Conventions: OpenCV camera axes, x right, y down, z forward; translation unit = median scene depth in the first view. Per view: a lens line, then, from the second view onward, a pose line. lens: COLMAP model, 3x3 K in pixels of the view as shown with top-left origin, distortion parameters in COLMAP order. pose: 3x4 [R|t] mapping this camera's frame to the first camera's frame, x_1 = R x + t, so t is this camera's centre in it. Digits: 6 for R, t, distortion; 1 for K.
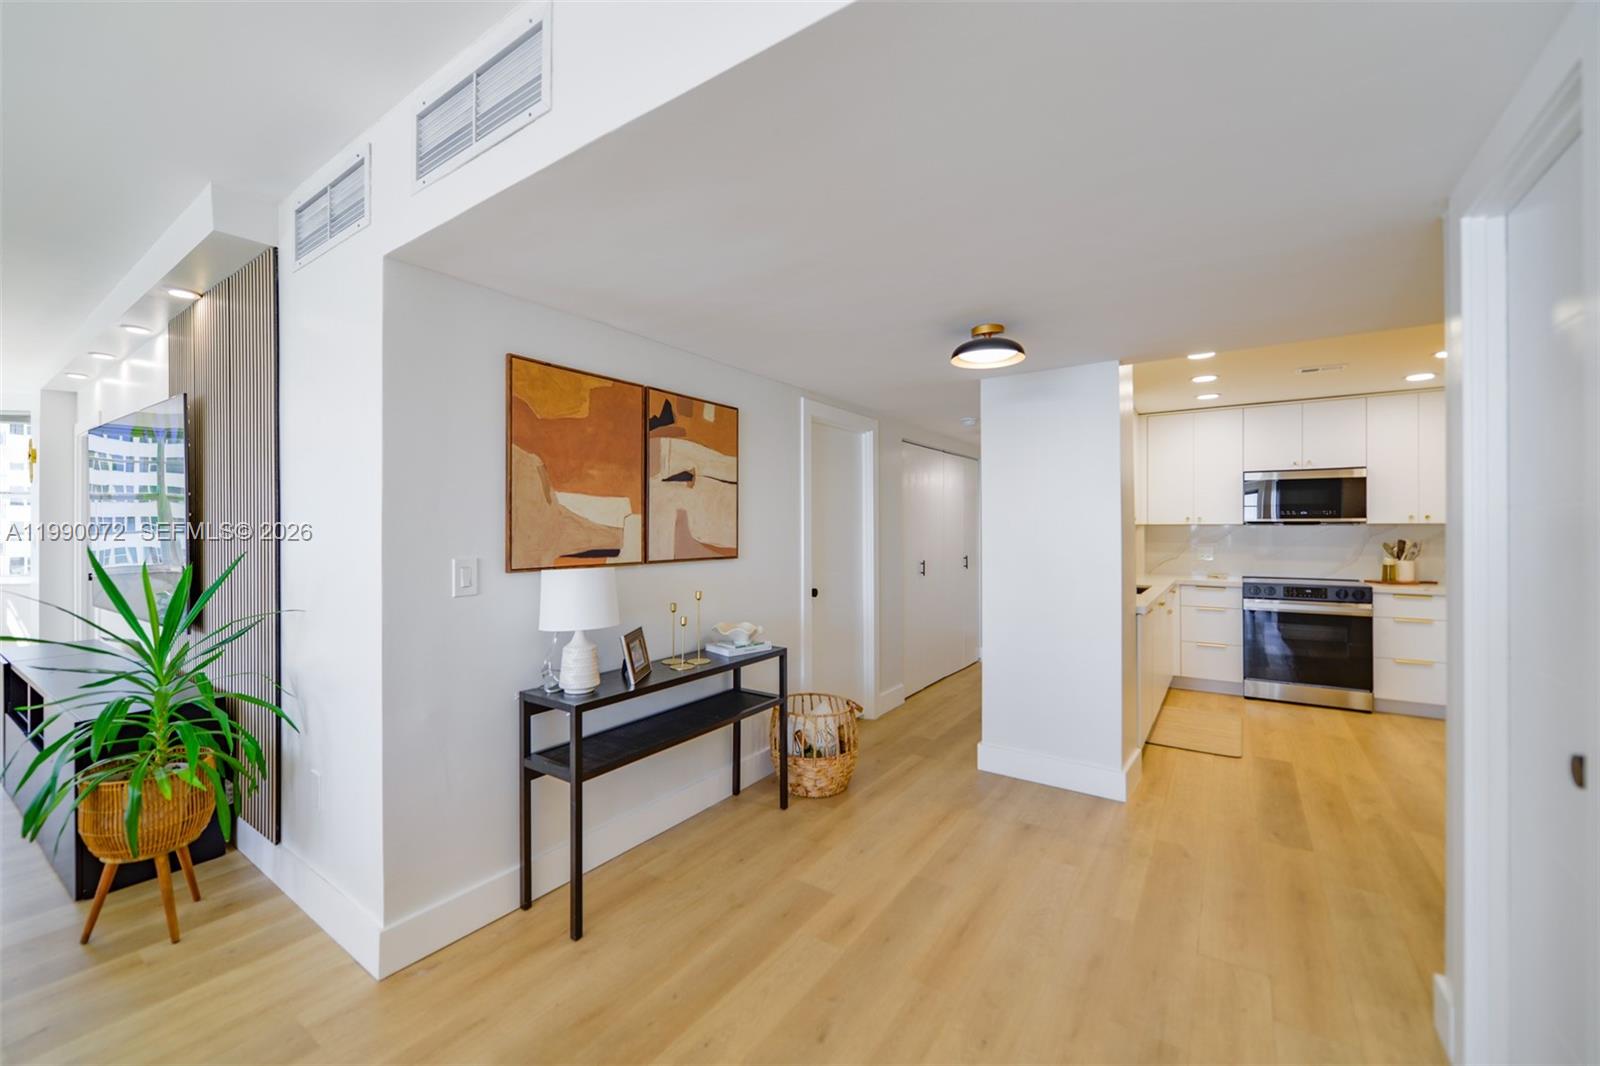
lens RADIAL K [[633.5, 0, 796.4], [0, 633.5, 527.1], [0, 0, 1]] dist [-0.001448, -0.002644]
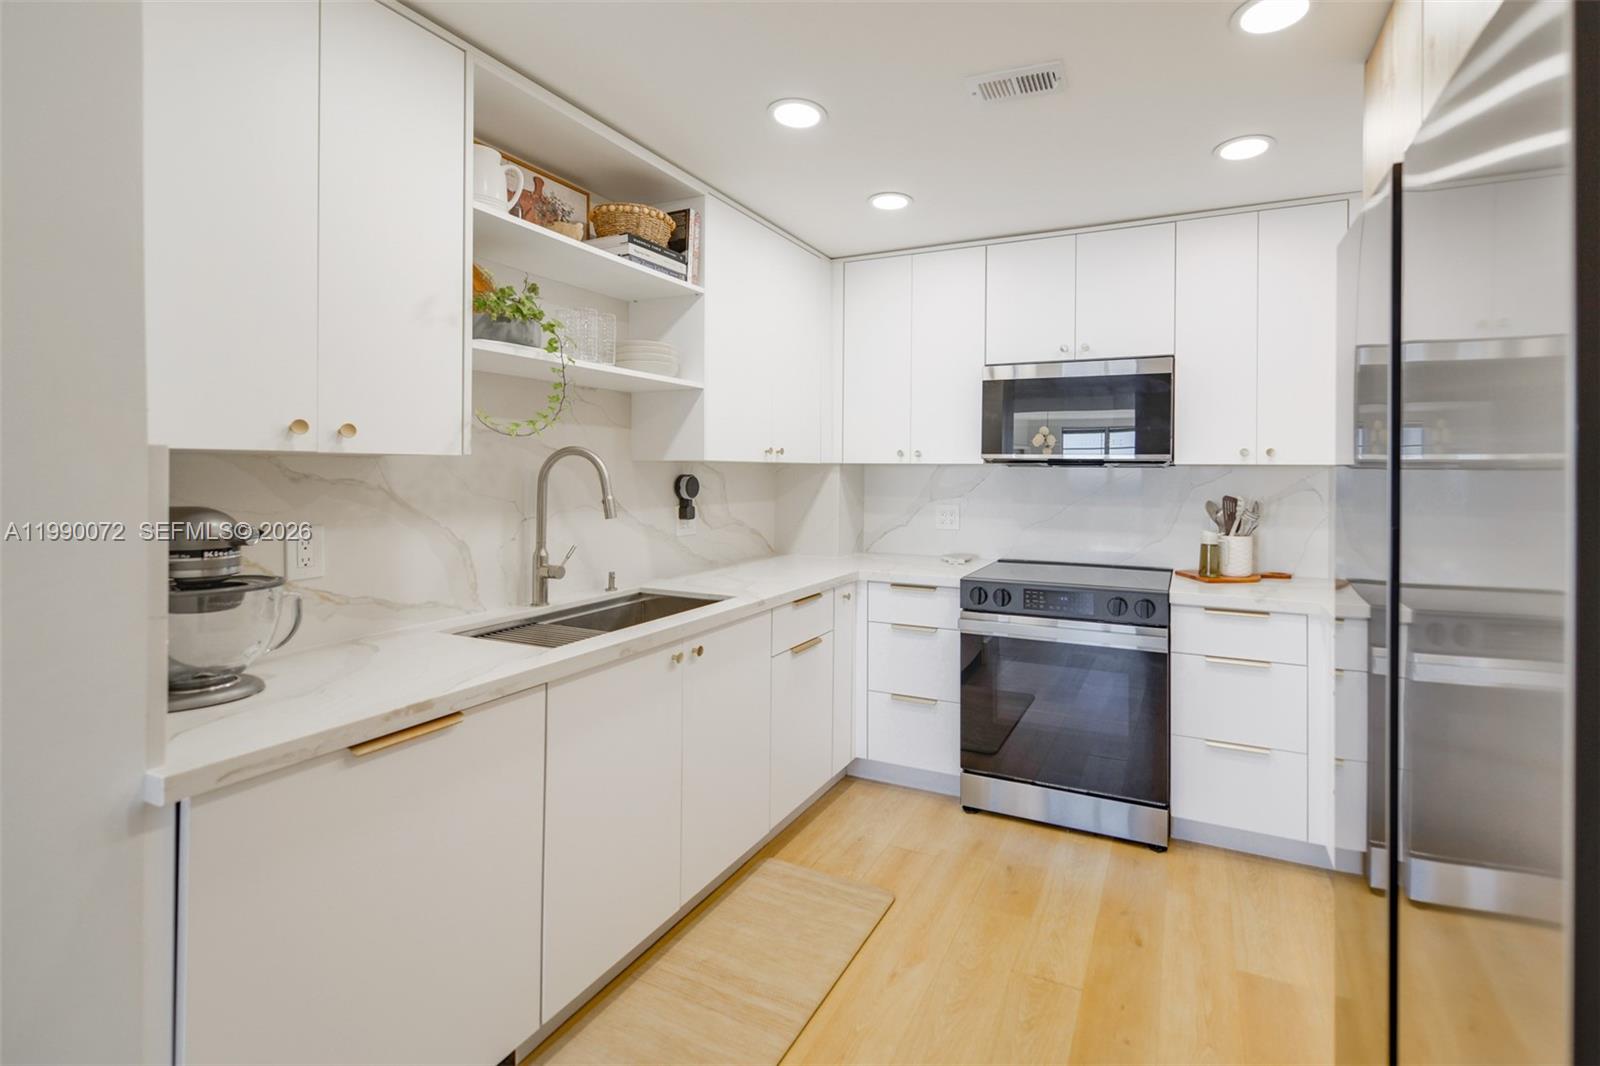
lens RADIAL K [[706.8, 0, 876.6], [0, 706.8, 467.0], [0, 0, 1]] dist [-0.001914, -0.000514]
pose [[0.982409, 0.008263, 0.186557, 0.586732], [-0.007623, 0.999962, -0.004151, 0.000822], [-0.186584, 0.002656, 0.982435, 0.501944]]
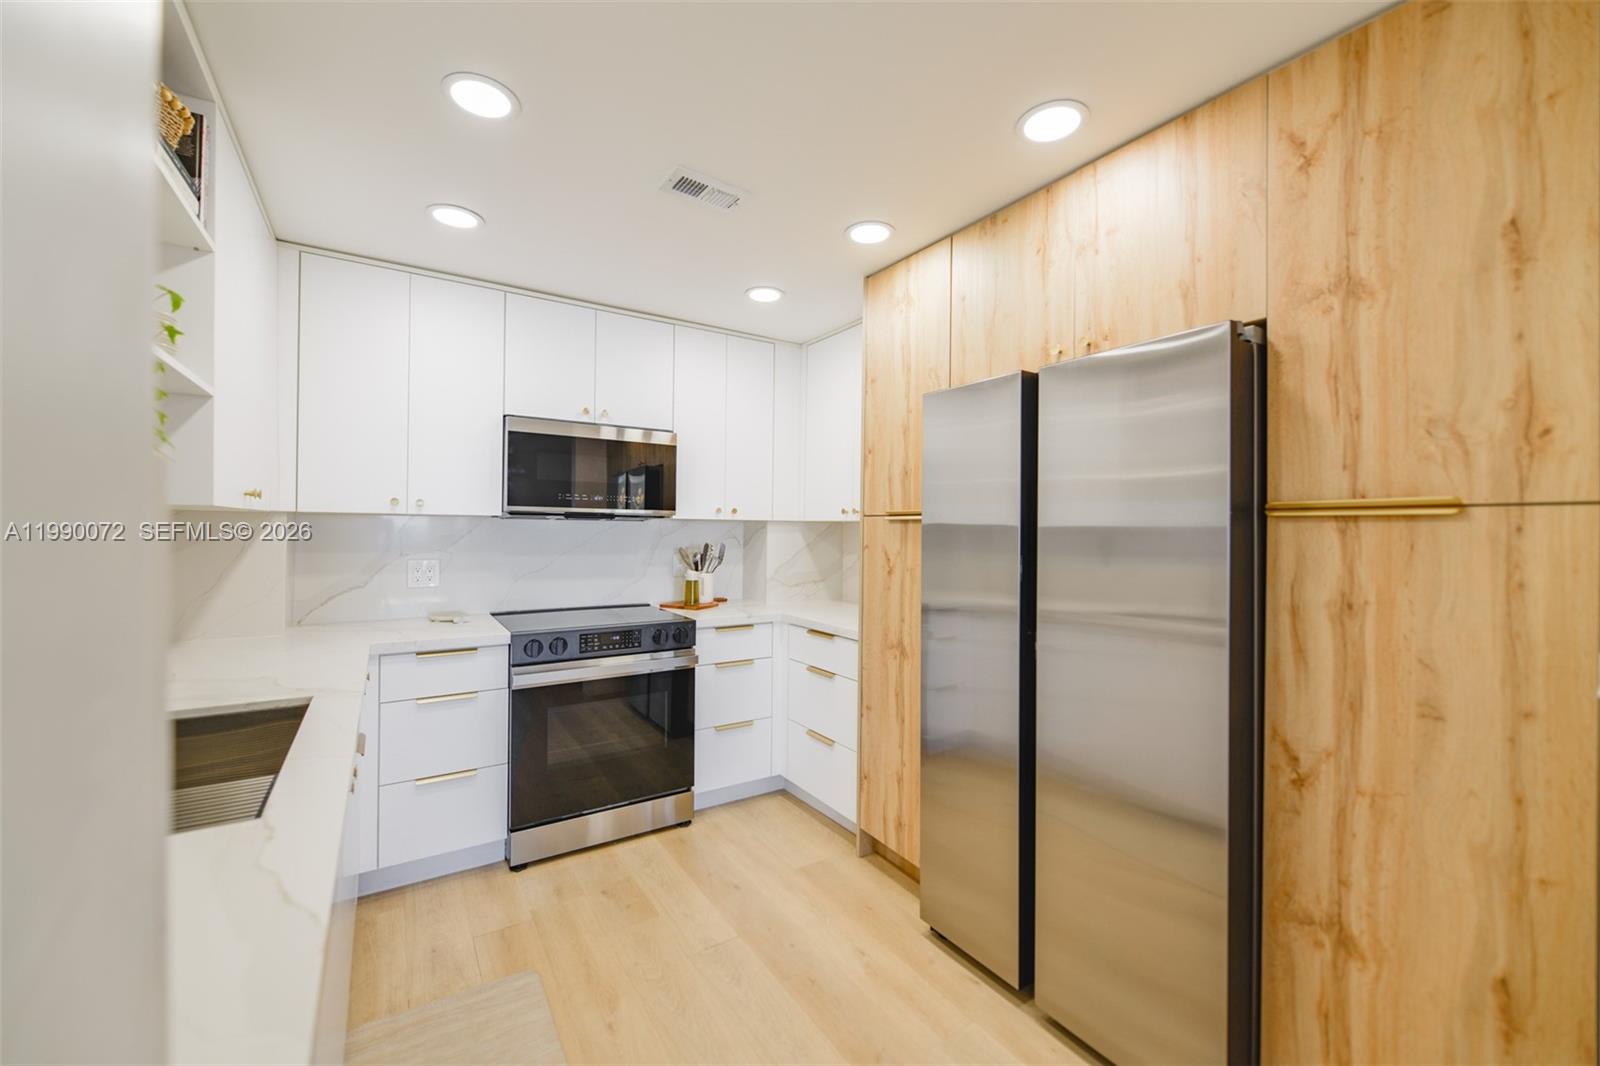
lens RADIAL K [[633.5, 0, 796.4], [0, 633.5, 527.1], [0, 0, 1]] dist [-0.001448, -0.002644]
pose [[0.382657, 0.005739, 0.923873, 0.369978], [-0.012321, 0.999923, -0.001109, 0.002134], [-0.923808, -0.010959, 0.382698, 0.669040]]
